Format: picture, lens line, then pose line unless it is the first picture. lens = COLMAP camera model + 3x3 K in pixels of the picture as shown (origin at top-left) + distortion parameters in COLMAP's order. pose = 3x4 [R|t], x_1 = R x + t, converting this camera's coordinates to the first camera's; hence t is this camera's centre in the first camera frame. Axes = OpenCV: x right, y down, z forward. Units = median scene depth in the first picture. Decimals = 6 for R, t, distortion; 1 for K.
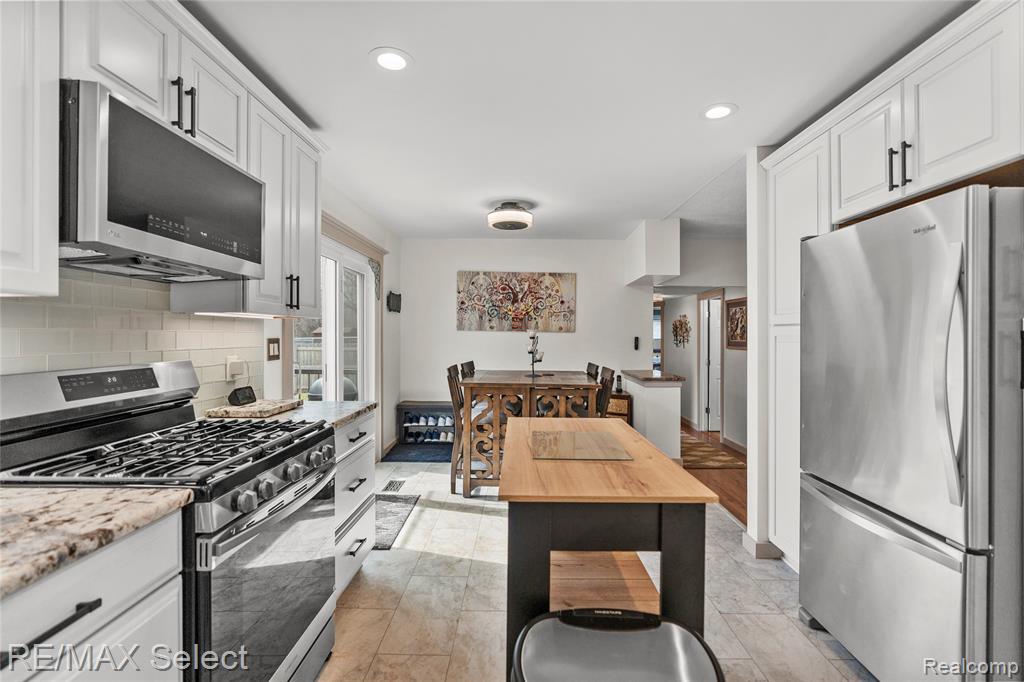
lens RADIAL K [[458.5, 0, 516.9], [0, 458.5, 336.1], [0, 0, 1]] dist [-0.012260, 0.004604]
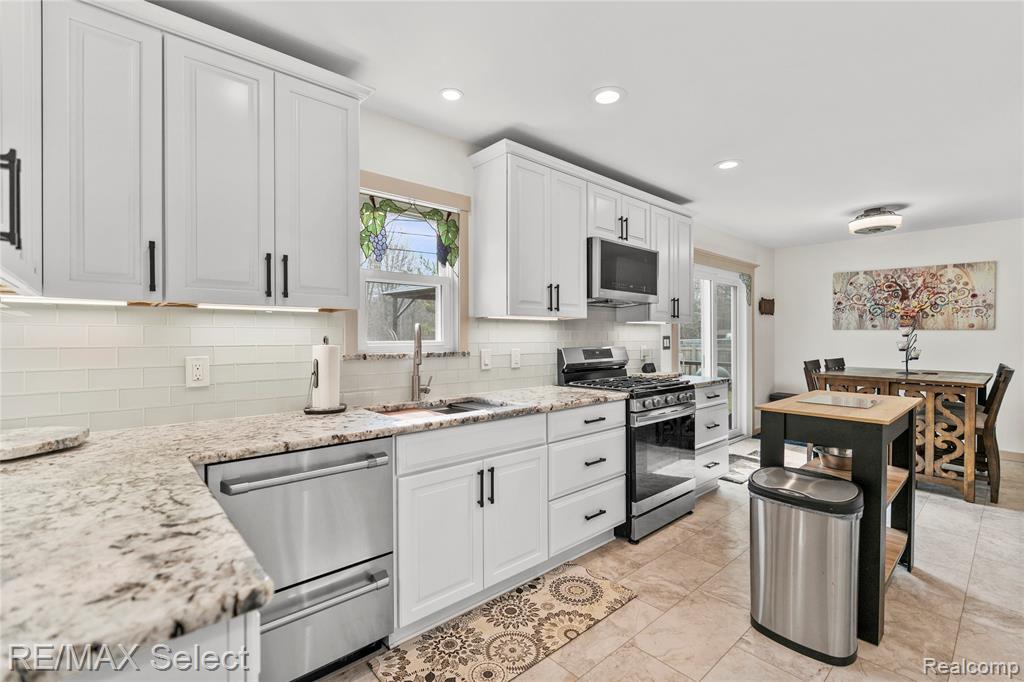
lens RADIAL K [[458.5, 0, 516.5], [0, 458.5, 339.5], [0, 0, 1]] dist [-0.012260, 0.004604]
pose [[0.675676, -0.001495, -0.737197, 0.369856], [0.002605, 0.999997, 0.000360, 0.018801], [0.737194, -0.002164, 0.675677, -0.590638]]
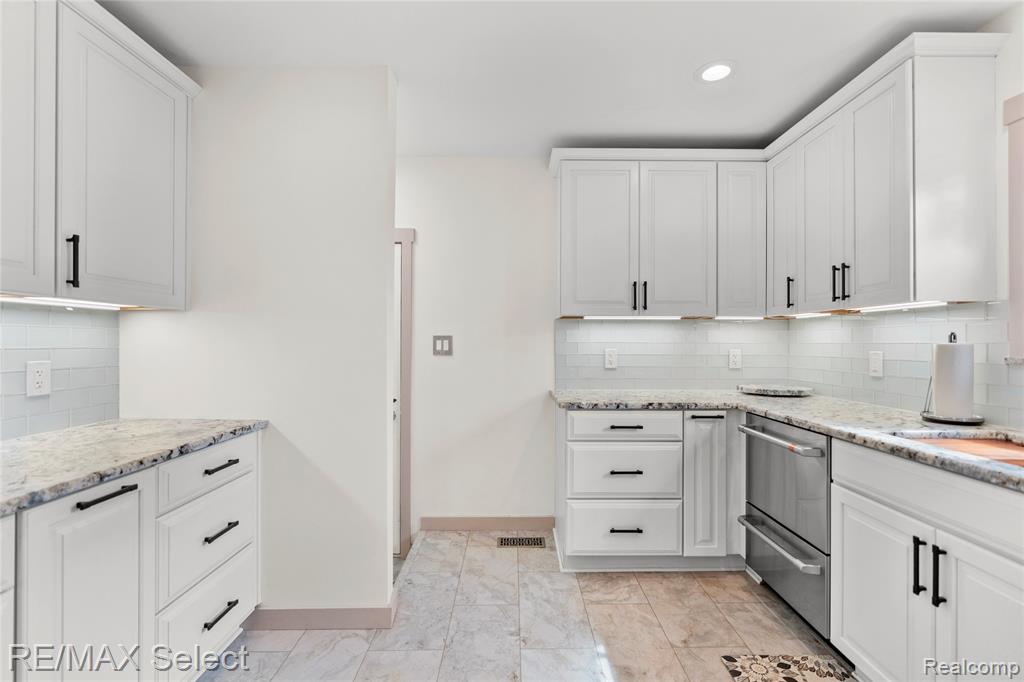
lens RADIAL K [[458.5, 0, 514.8], [0, 458.5, 341.5], [0, 0, 1]] dist [-0.012260, 0.004604]
pose [[-0.999908, -0.005477, -0.012393, 0.172803], [-0.005452, 0.999983, -0.002064, 0.032405], [0.012404, -0.001996, -0.999921, 0.564572]]
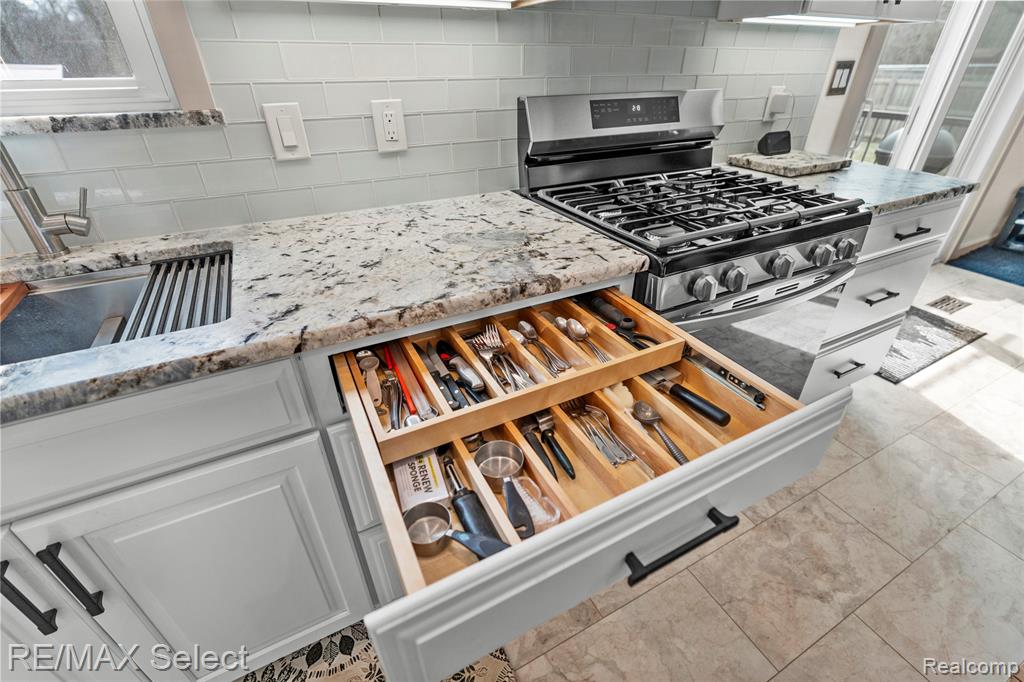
lens RADIAL K [[458.5, 0, 520.1], [0, 458.5, 340.3], [0, 0, 1]] dist [-0.012260, 0.004604]
pose [[0.475004, 0.461037, -0.749544, -0.051299], [-0.001859, 0.852294, 0.523060, 0.007782], [0.879982, -0.247062, 0.405700, 0.195269]]
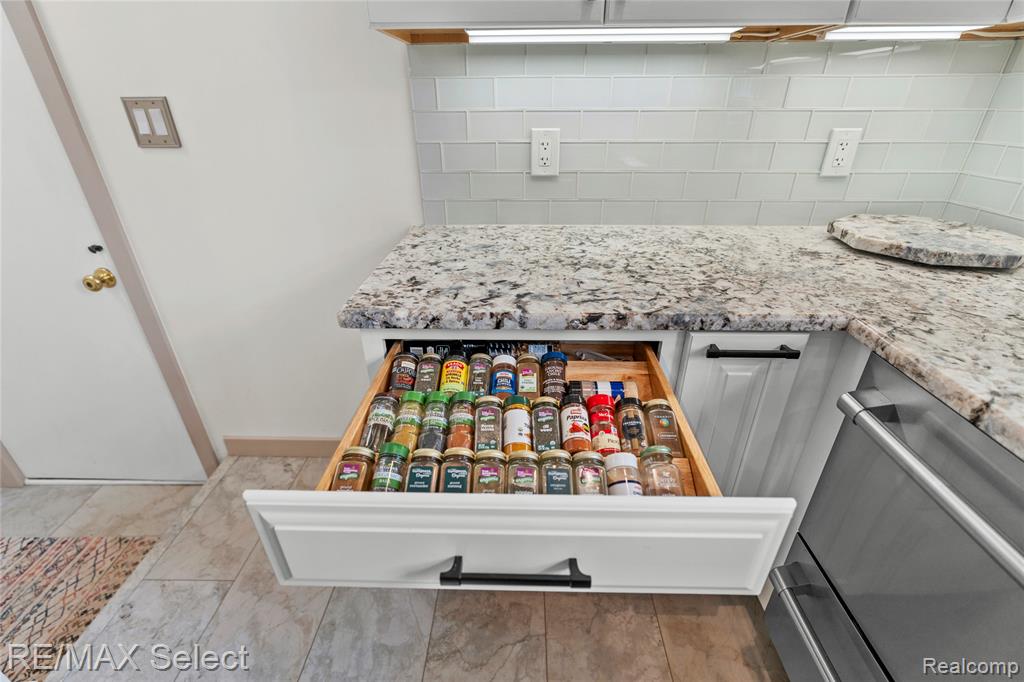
lens RADIAL K [[458.5, 0, 515.4], [0, 458.5, 341.2], [0, 0, 1]] dist [-0.012260, 0.004604]
pose [[-0.999900, -0.003768, 0.013618, -0.102051], [0.003059, 0.883229, 0.468933, 0.018028], [-0.013795, 0.468927, -0.883129, -0.169936]]
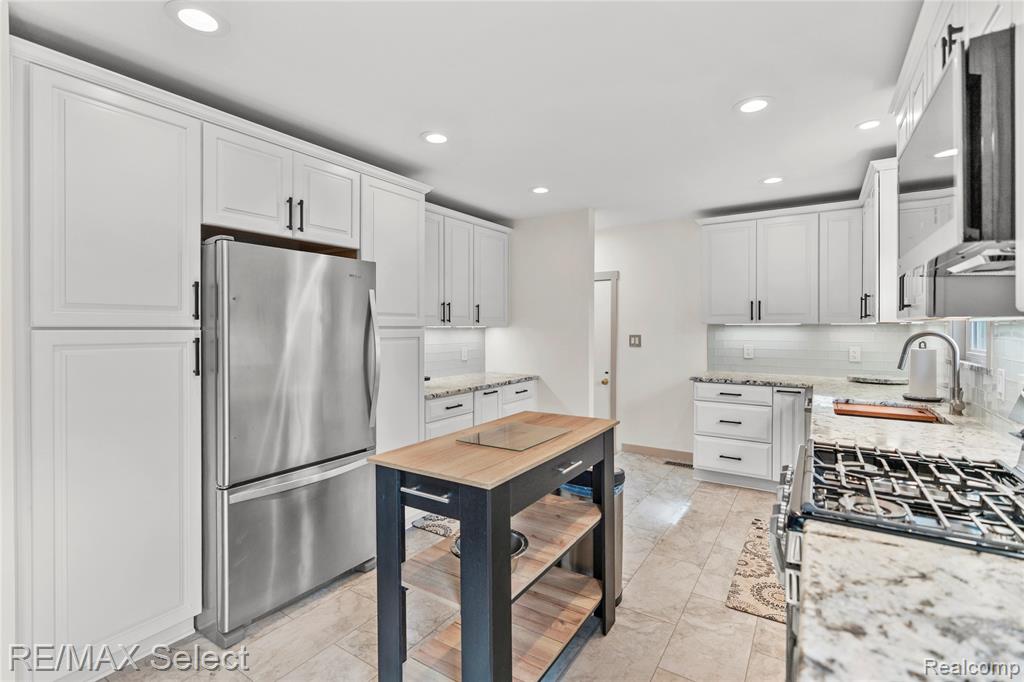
lens RADIAL K [[458.5, 0, 514.6], [0, 458.5, 328.6], [0, 0, 1]] dist [-0.012260, 0.004604]
pose [[-0.839407, -0.004098, 0.543489, -0.357791], [-0.000772, 0.999980, 0.006348, -0.032012], [-0.543504, 0.004909, -0.839393, 1.408363]]
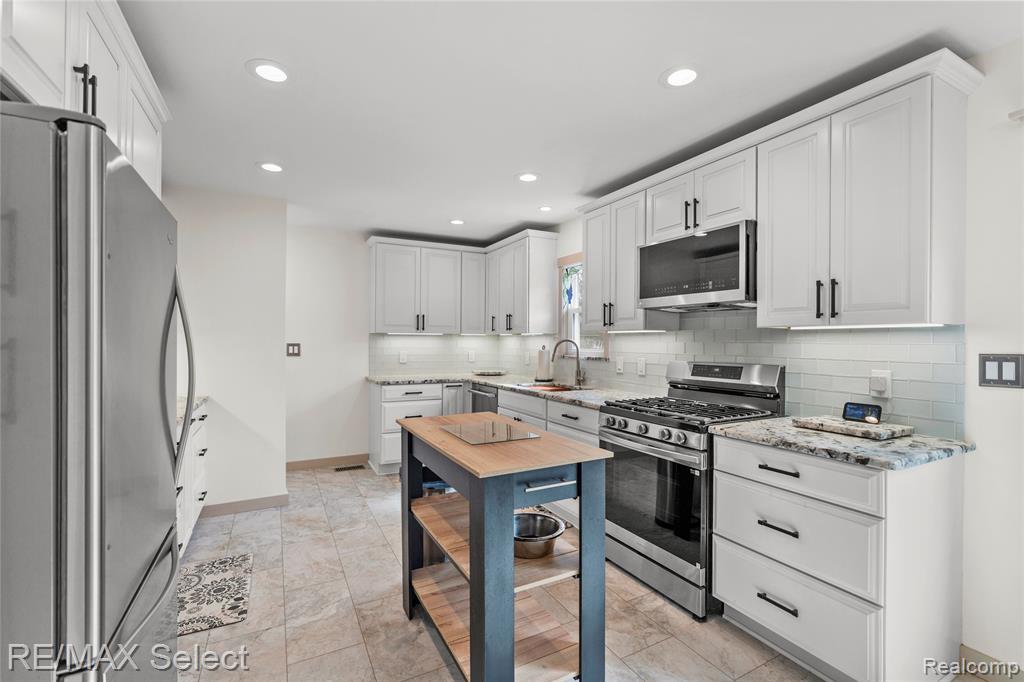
lens RADIAL K [[458.5, 0, 516.1], [0, 458.5, 341.3], [0, 0, 1]] dist [-0.012260, 0.004604]
pose [[-0.880324, -0.008674, -0.474294, 0.467248], [-0.010178, 0.999948, 0.000606, -0.008120], [0.474264, 0.005361, -0.880366, 1.514341]]
